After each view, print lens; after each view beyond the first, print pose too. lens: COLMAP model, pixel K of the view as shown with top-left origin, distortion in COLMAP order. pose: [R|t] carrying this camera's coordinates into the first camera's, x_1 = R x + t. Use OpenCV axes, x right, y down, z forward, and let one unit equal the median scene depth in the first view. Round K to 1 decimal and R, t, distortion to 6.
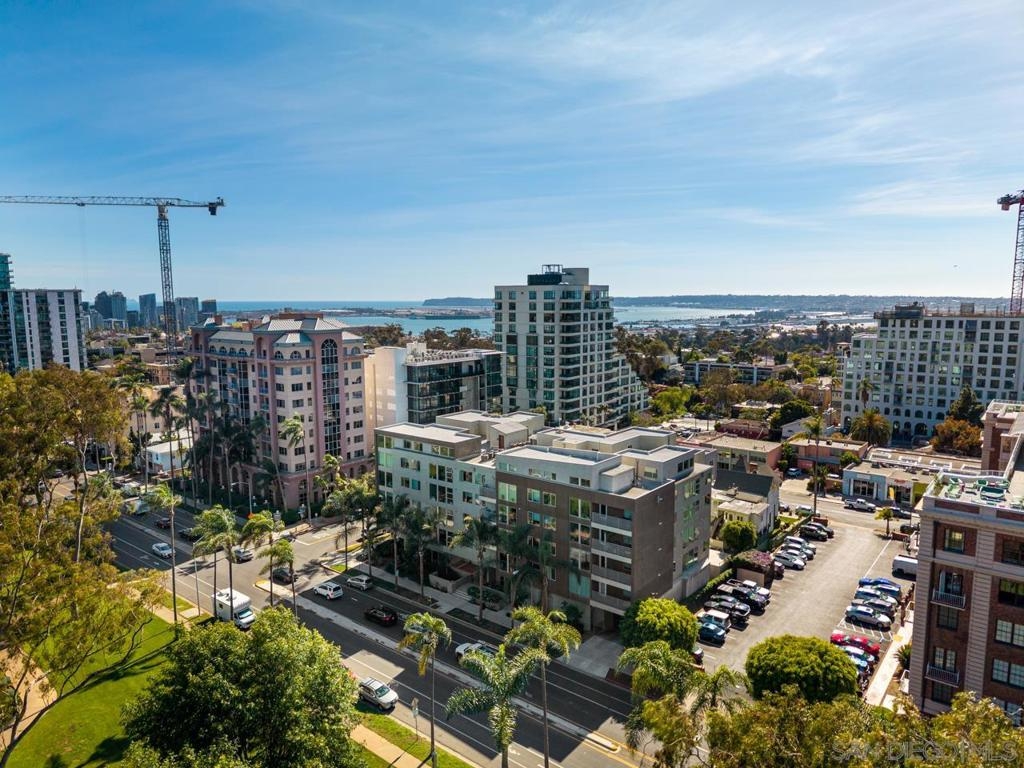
lens RADIAL K [[696.6, 0, 512.0], [0, 696.6, 384.0], [0, 0, 1]] dist [0.125571, -0.162867]
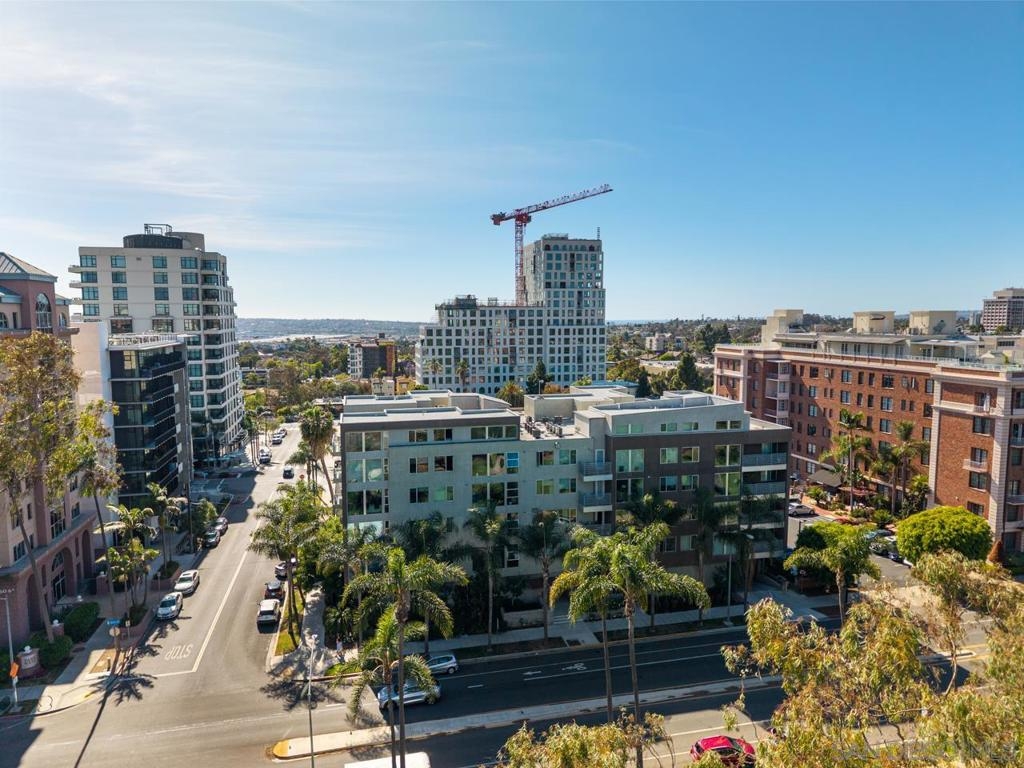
lens RADIAL K [[696.6, 0, 512.0], [0, 696.6, 384.0], [0, 0, 1]] dist [0.125571, -0.162867]
pose [[0.601167, -0.074165, 0.795674, -0.324368], [0.102557, 0.994611, 0.015222, 0.019802], [-0.792515, 0.072451, 0.605533, 0.283040]]
